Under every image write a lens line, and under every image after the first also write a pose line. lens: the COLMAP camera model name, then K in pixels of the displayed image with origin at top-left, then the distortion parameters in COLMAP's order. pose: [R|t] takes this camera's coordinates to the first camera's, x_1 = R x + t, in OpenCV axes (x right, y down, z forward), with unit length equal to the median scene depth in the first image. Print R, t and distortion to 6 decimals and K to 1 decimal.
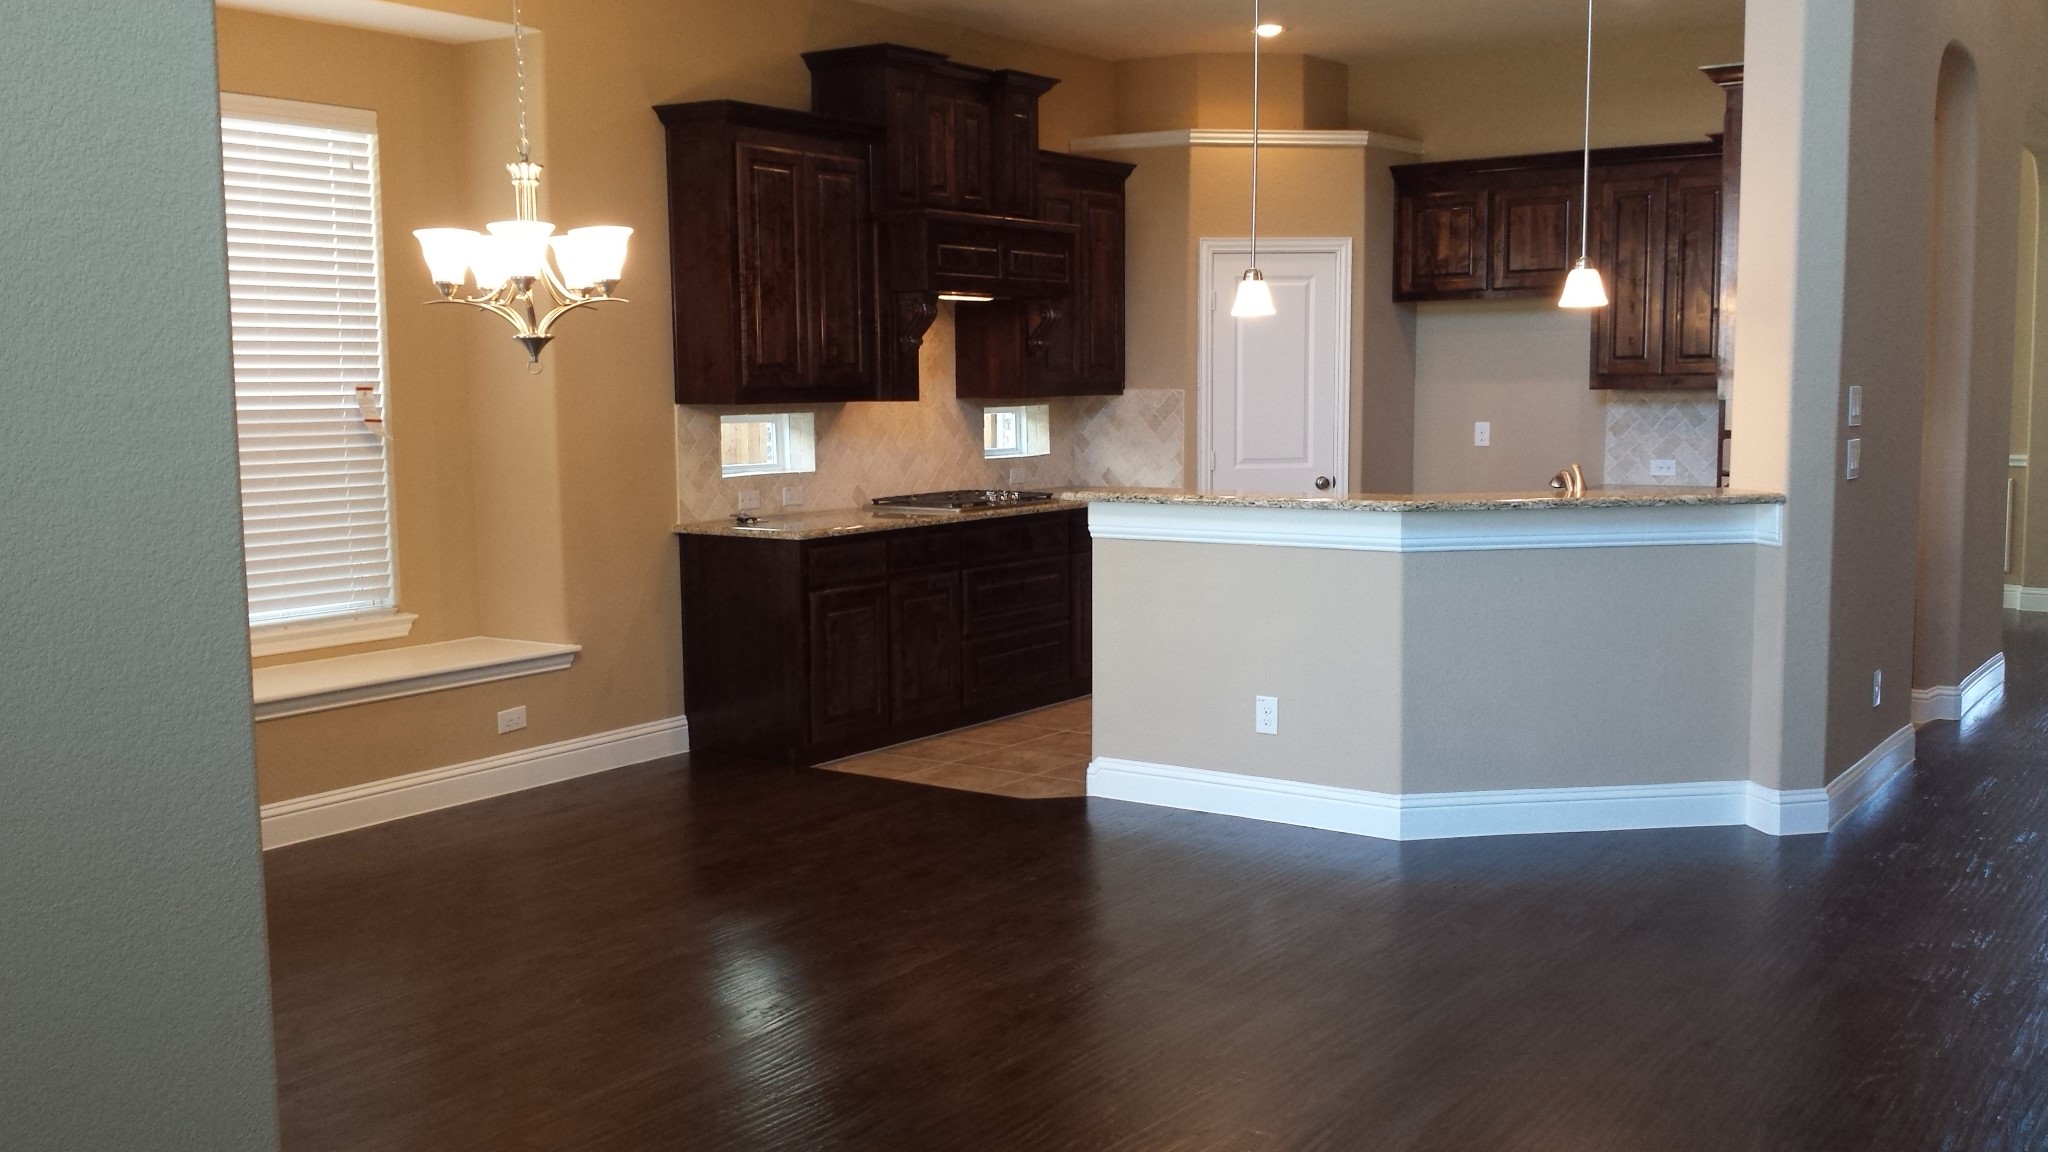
lens RADIAL K [[1910.4, 0, 1016.8], [0, 1910.4, 578.0], [0, 0, 1]] dist [0.053793, 0.000000]
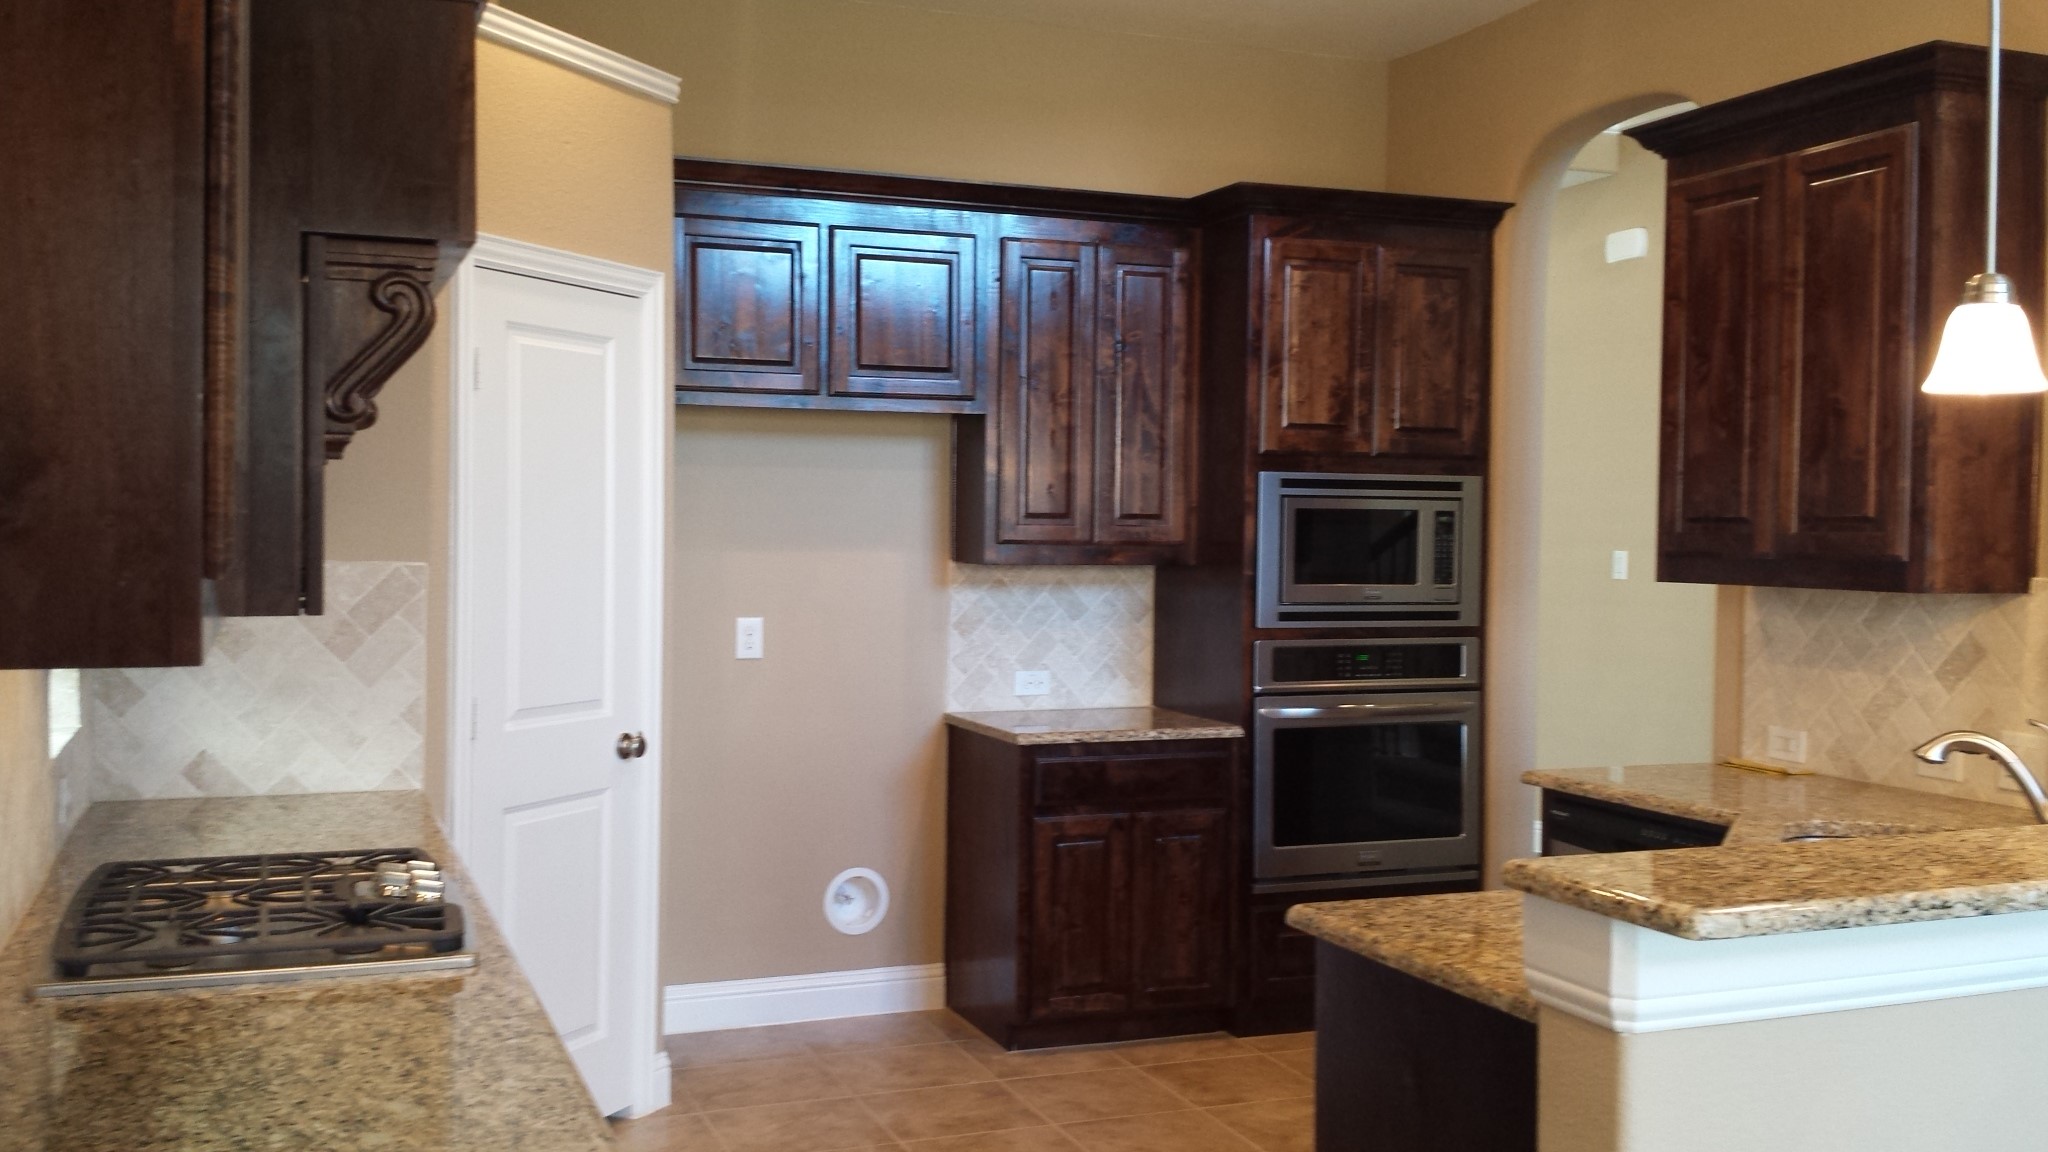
lens RADIAL K [[1910.4, 0, 1069.2], [0, 1910.4, 582.9], [0, 0, 1]] dist [0.053793, 0.000000]
pose [[0.536573, -0.008772, 0.843808, -0.223527], [0.074702, 0.996514, -0.037144, -0.071591], [-0.840541, 0.082965, 0.535358, 0.688919]]
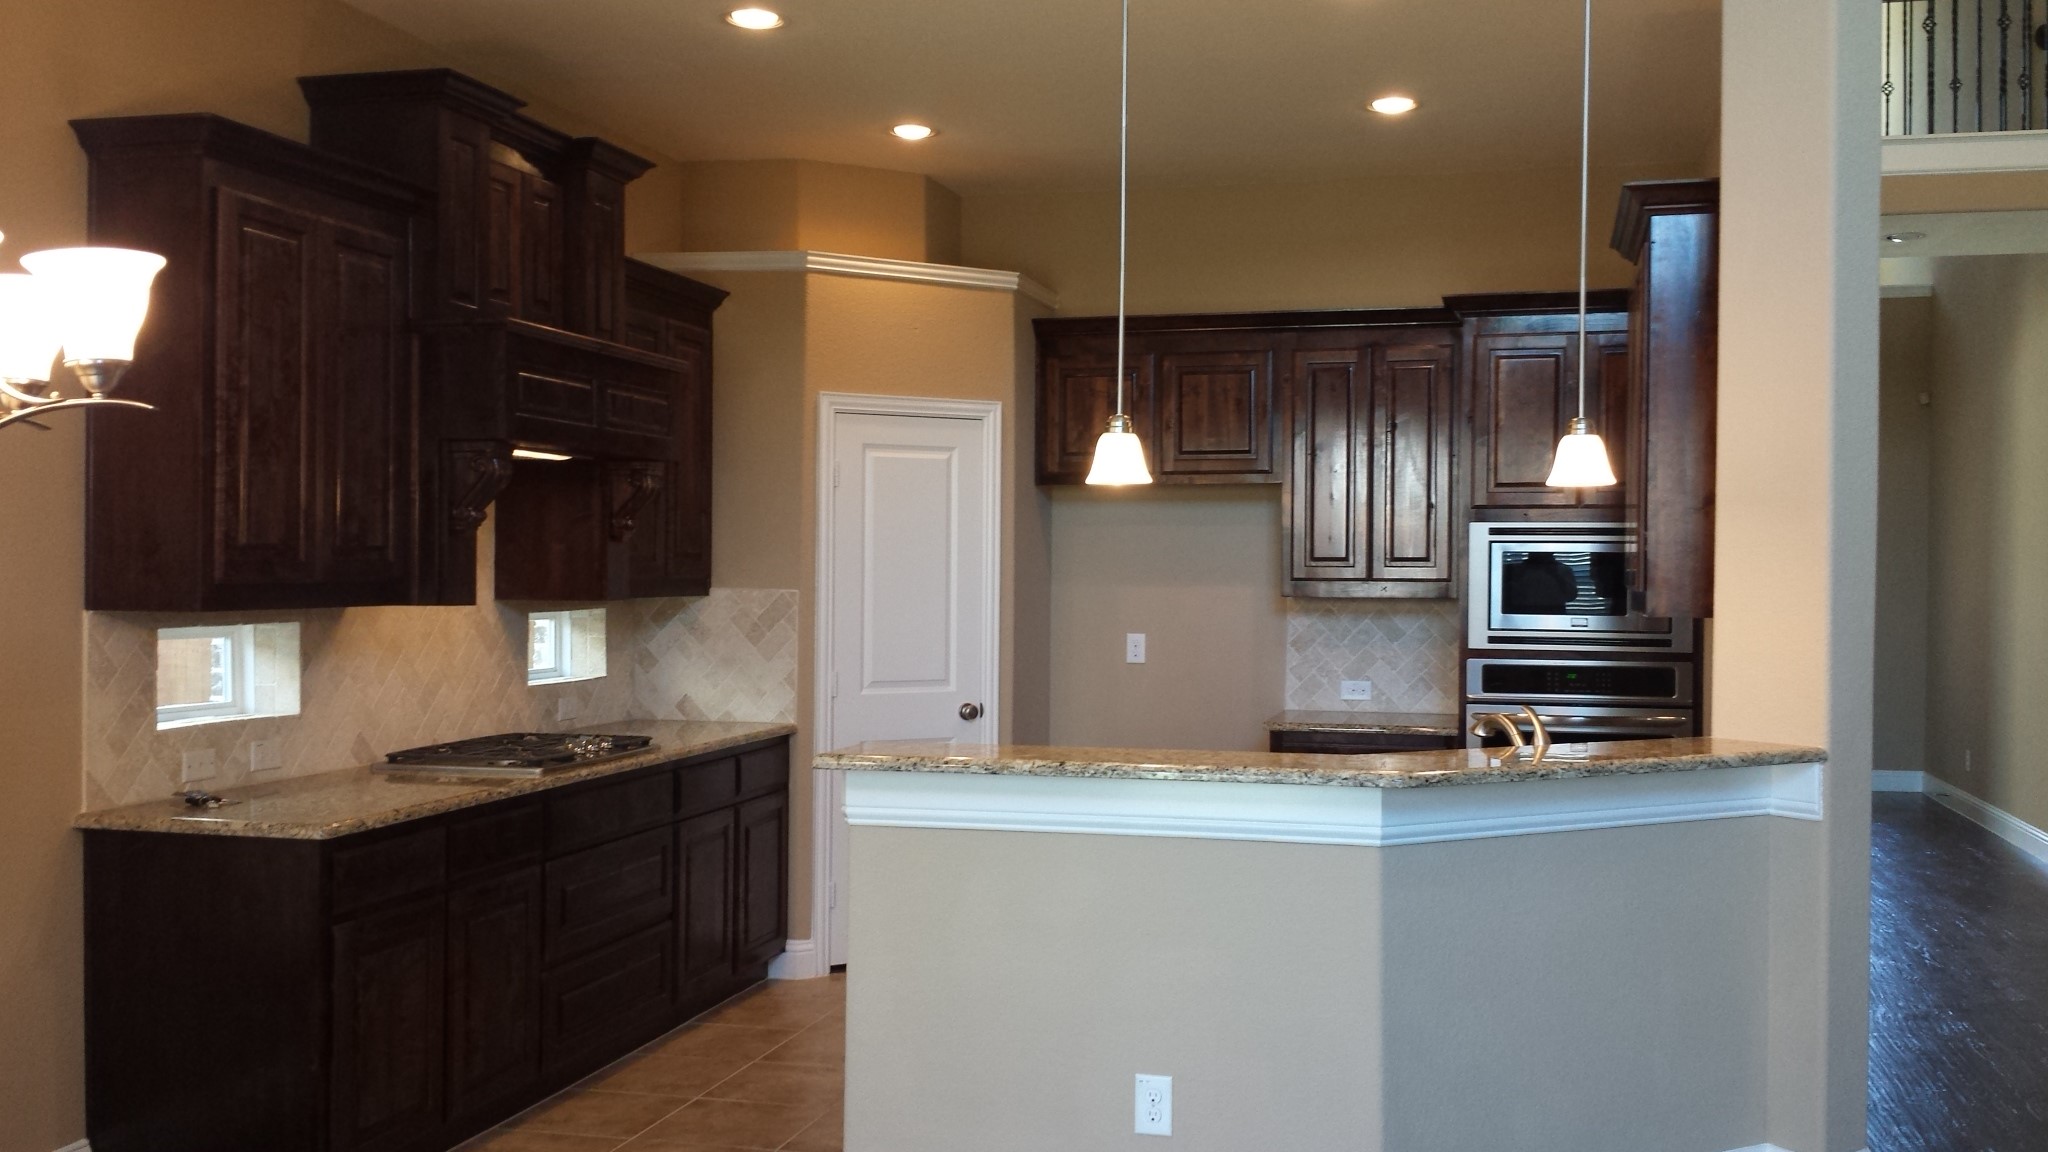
lens RADIAL K [[1910.4, 0, 1036.9], [0, 1910.4, 562.7], [0, 0, 1]] dist [0.053793, 0.000000]
pose [[0.932020, 0.015912, 0.362059, -0.104024], [0.023564, 0.994261, -0.104357, -0.031250], [-0.361641, 0.105794, 0.926295, 0.293869]]
